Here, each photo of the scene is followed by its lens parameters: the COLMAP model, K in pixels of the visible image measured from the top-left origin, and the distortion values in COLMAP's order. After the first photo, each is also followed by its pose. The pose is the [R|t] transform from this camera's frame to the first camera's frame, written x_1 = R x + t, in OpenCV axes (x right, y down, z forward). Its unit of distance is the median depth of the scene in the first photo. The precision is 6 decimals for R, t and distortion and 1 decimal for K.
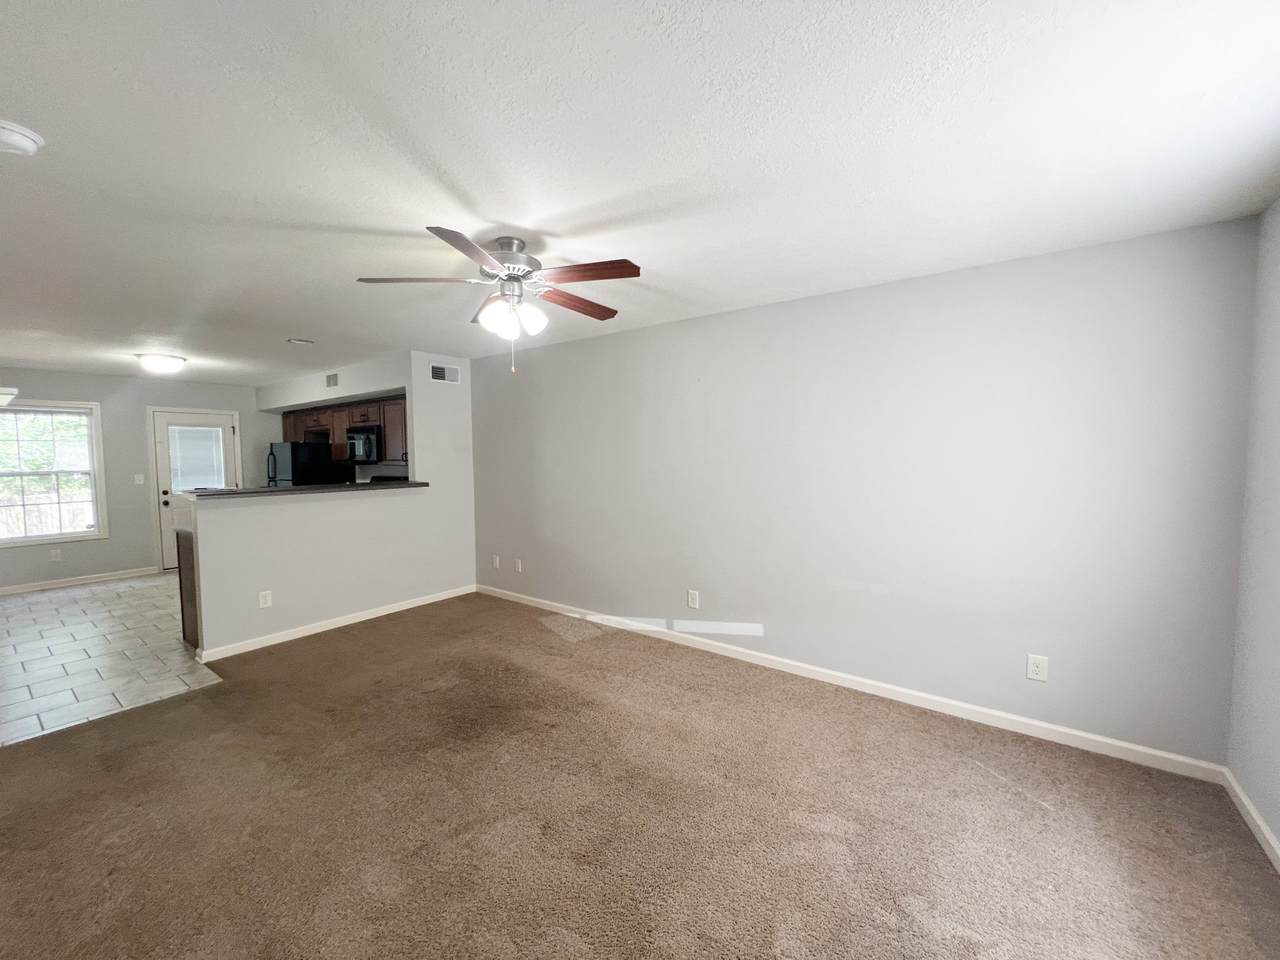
lens RADIAL K [[514.6, 0, 638.4], [0, 514.6, 480.8], [0, 0, 1]] dist [0.000145, 0.000164]
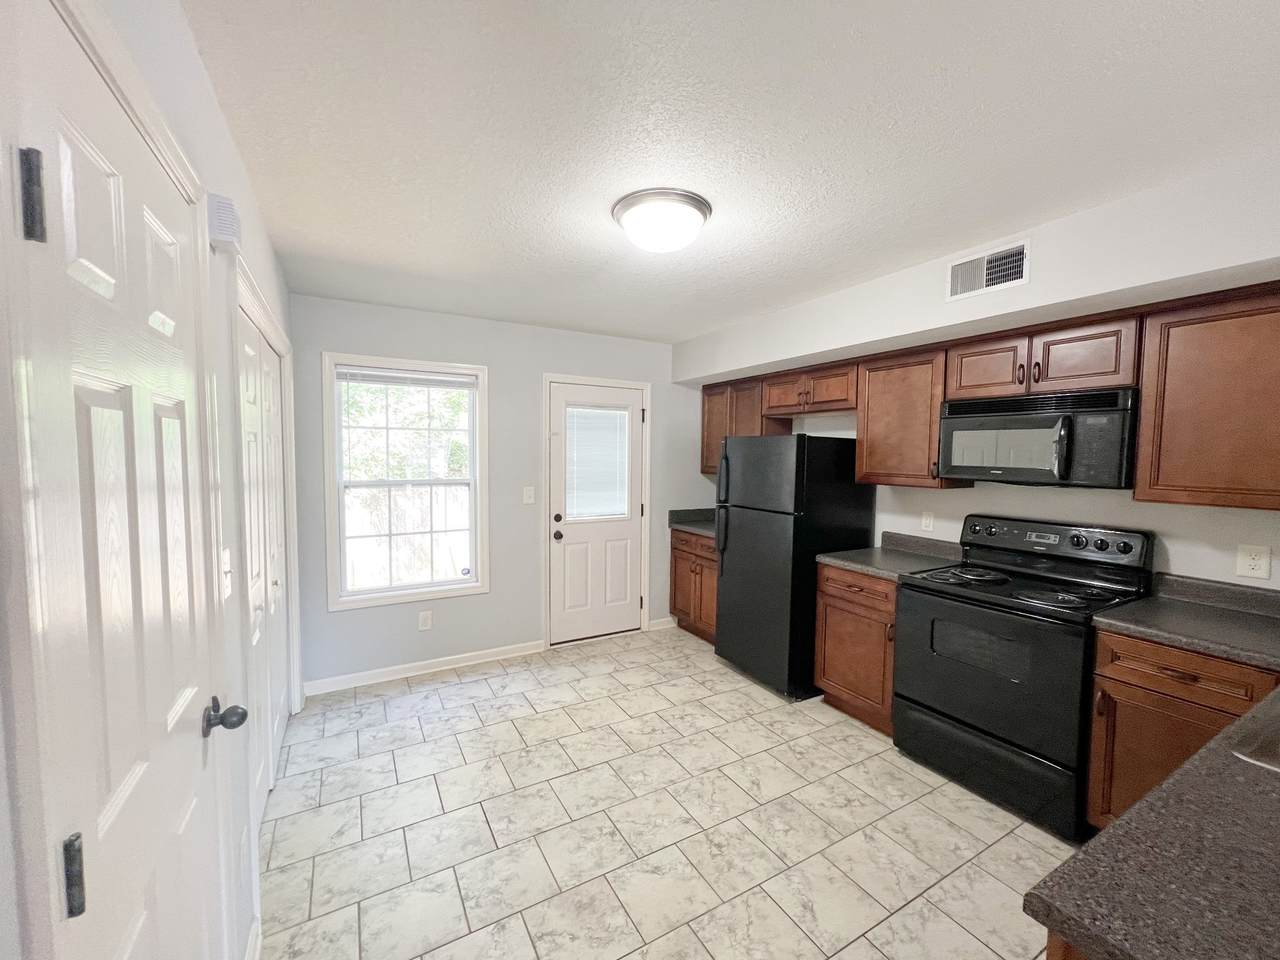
lens RADIAL K [[517.7, 0, 645.3], [0, 517.7, 483.4], [0, 0, 1]] dist [0.002589, 0.000292]
pose [[0.914220, 0.044487, -0.402768, -0.585733], [-0.040308, 0.999009, 0.018850, -0.033119], [0.403208, -0.000998, 0.915108, 0.488756]]
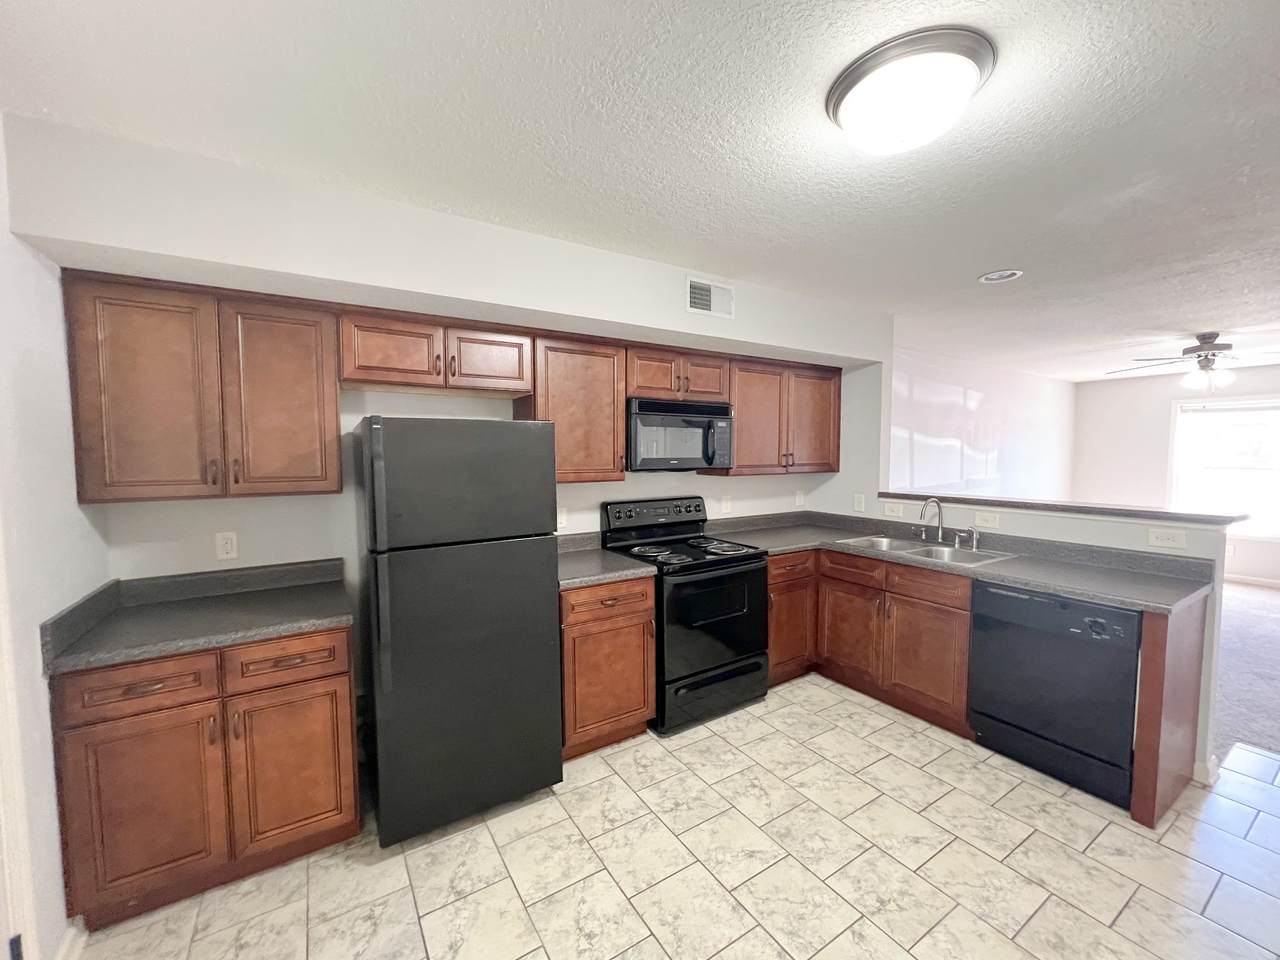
lens RADIAL K [[517.7, 0, 644.0], [0, 517.7, 479.9], [0, 0, 1]] dist [0.002589, 0.000292]
pose [[0.363690, -0.053790, 0.929966, -0.920672], [0.038230, 0.998352, 0.042795, -0.048582], [-0.930735, 0.019989, 0.365147, 0.778989]]
